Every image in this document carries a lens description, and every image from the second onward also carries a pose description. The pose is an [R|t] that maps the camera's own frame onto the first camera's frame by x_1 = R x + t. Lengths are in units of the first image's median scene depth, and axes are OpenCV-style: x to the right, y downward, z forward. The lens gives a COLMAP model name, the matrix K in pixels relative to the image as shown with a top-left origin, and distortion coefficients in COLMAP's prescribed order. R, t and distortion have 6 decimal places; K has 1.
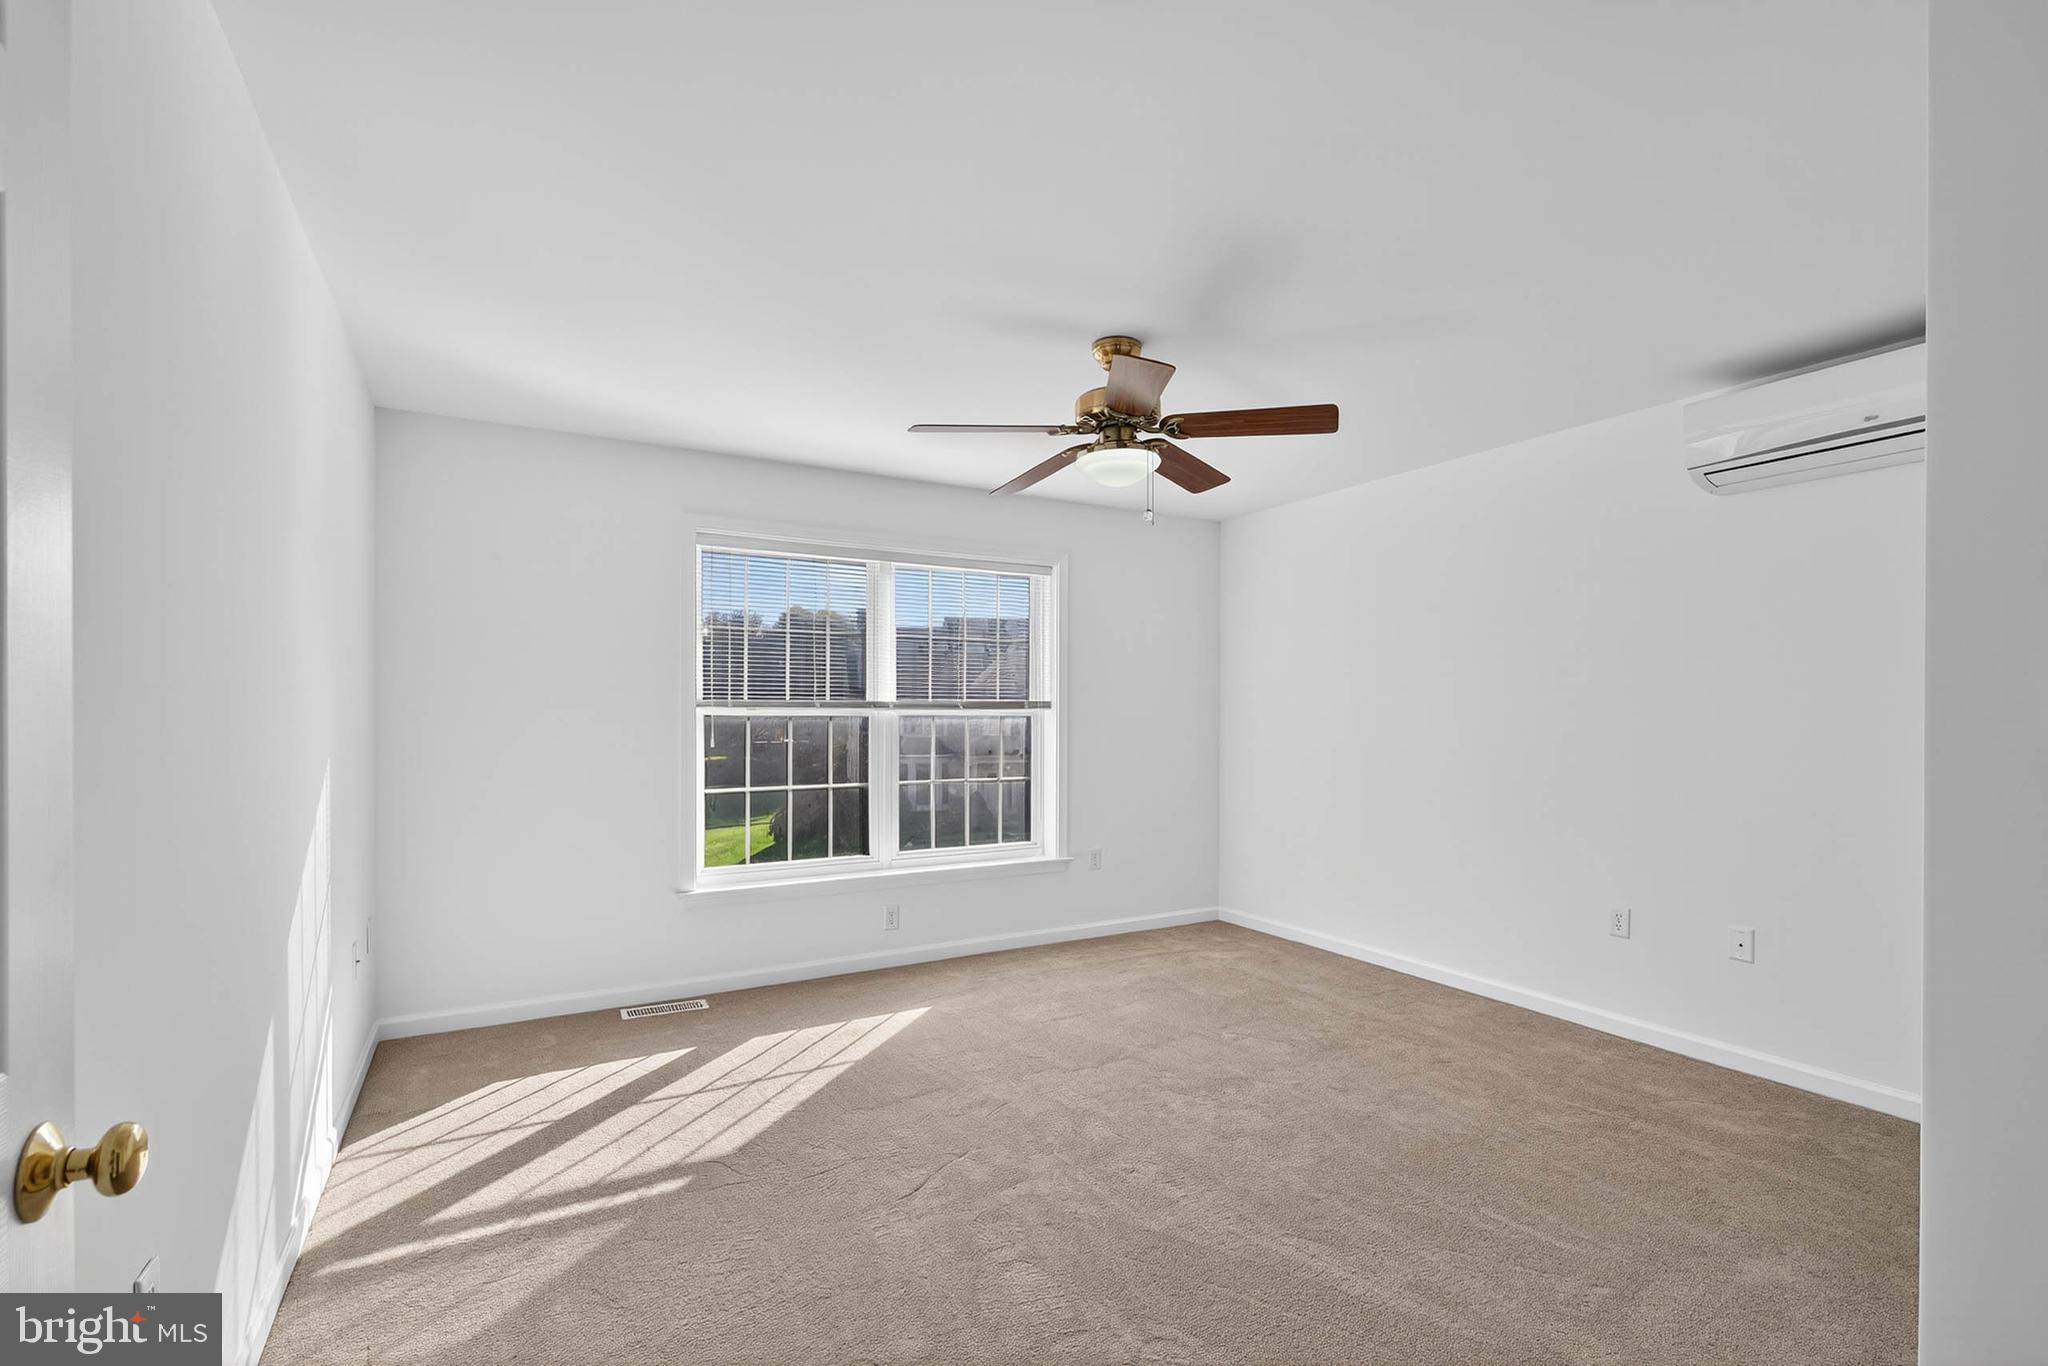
lens RADIAL K [[920.7, 0, 1031.8], [0, 920.7, 711.4], [0, 0, 1]] dist [-0.005573, -0.000307]
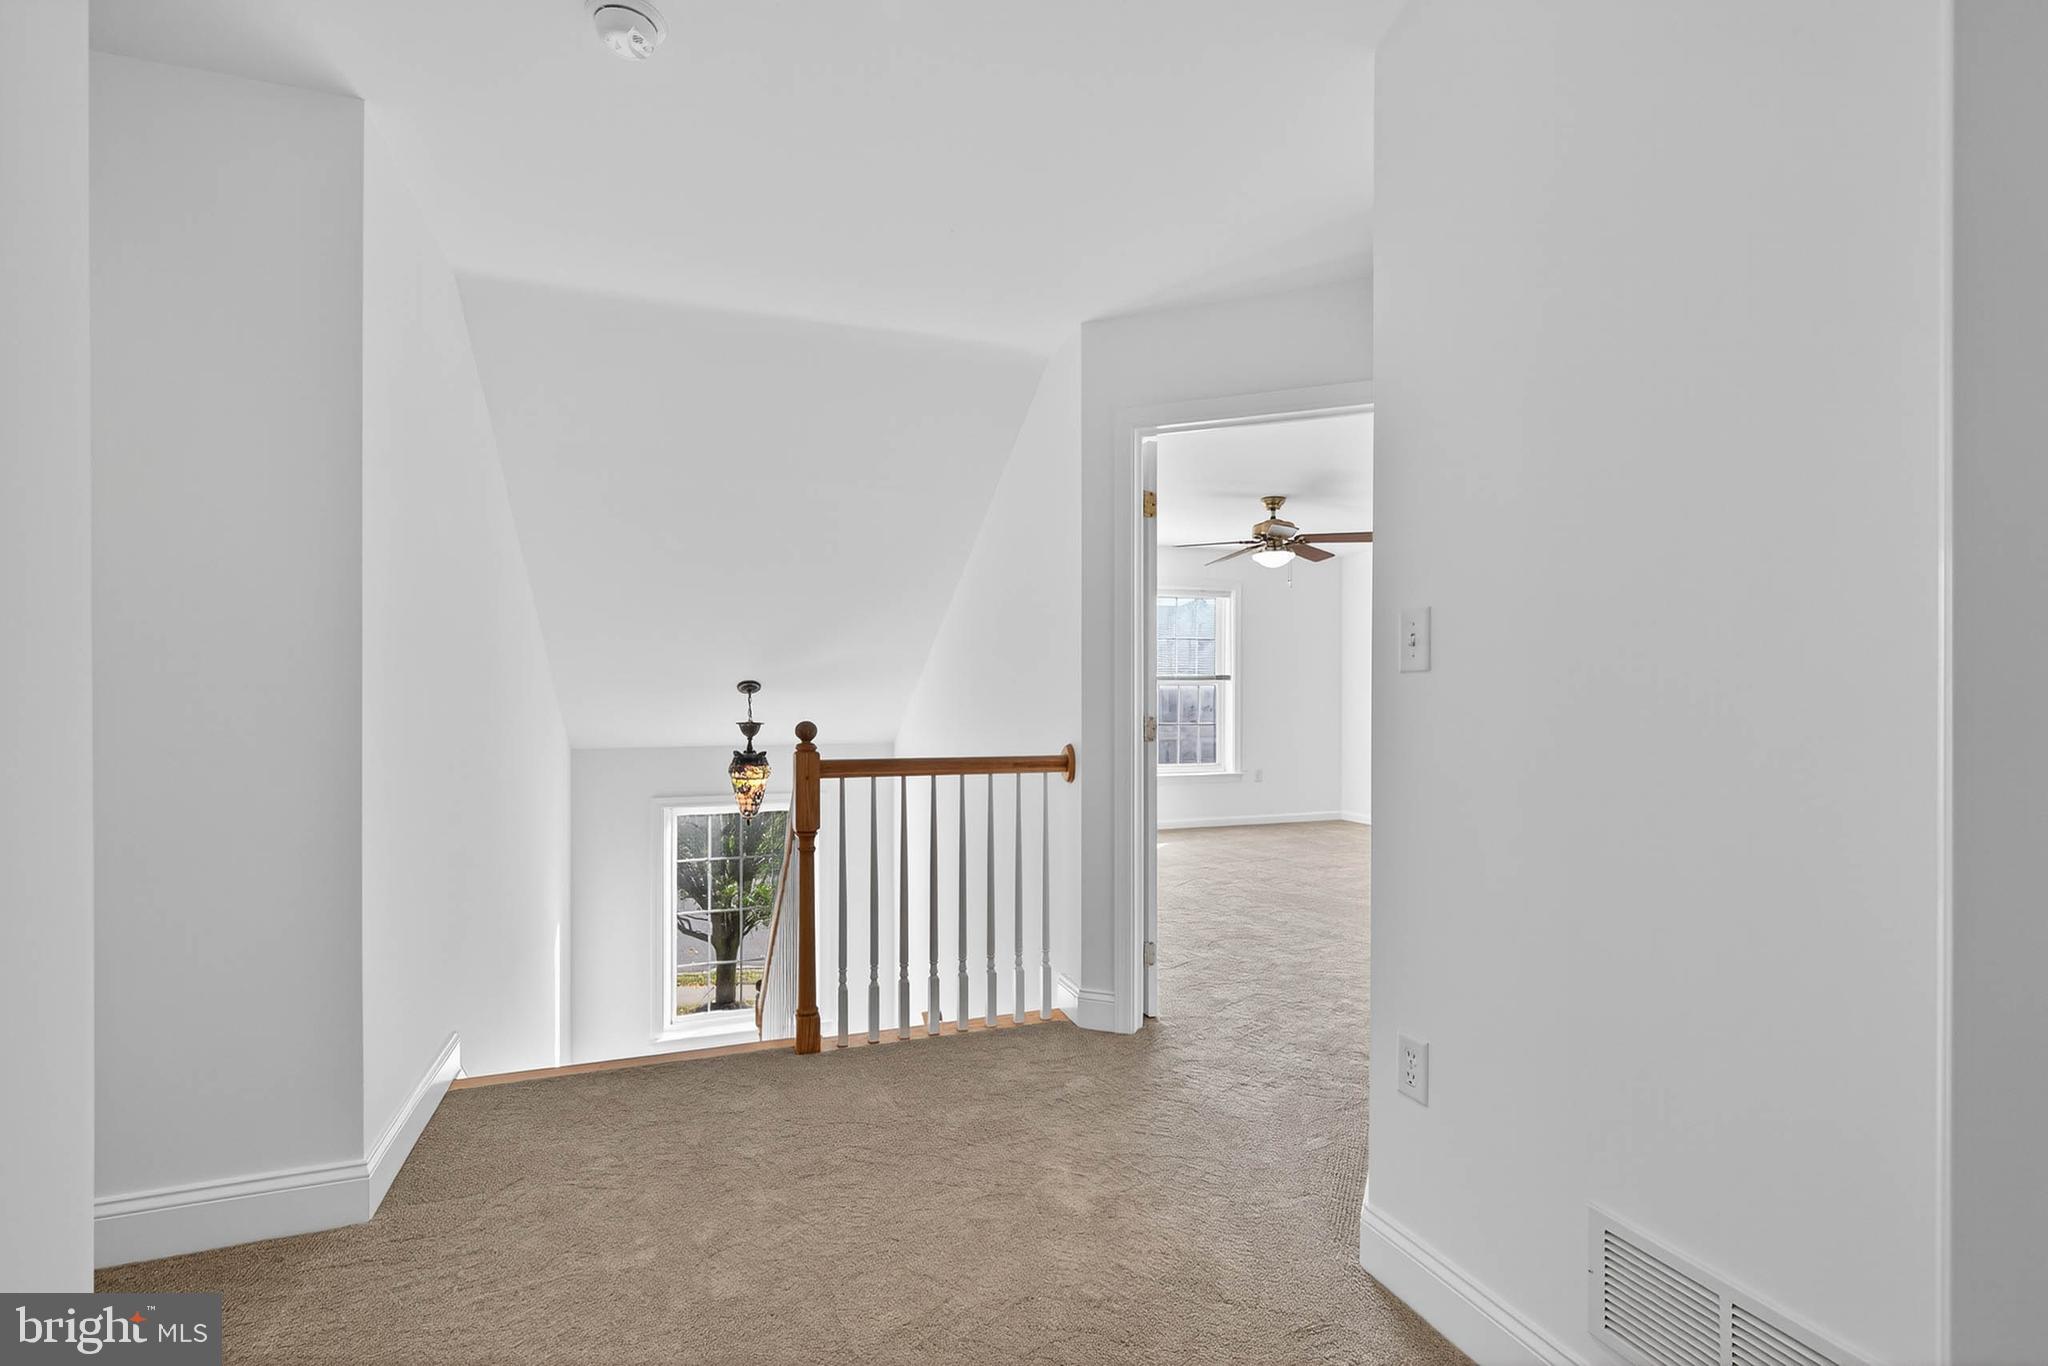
lens RADIAL K [[930.4, 0, 1025.6], [0, 930.4, 708.9], [0, 0, 1]] dist [0.010509, -0.000003]
pose [[0.986025, 0.002536, -0.166577, -0.075909], [-0.002116, 0.999994, 0.002702, 0.052878], [0.166583, -0.002312, 0.986025, -0.835864]]
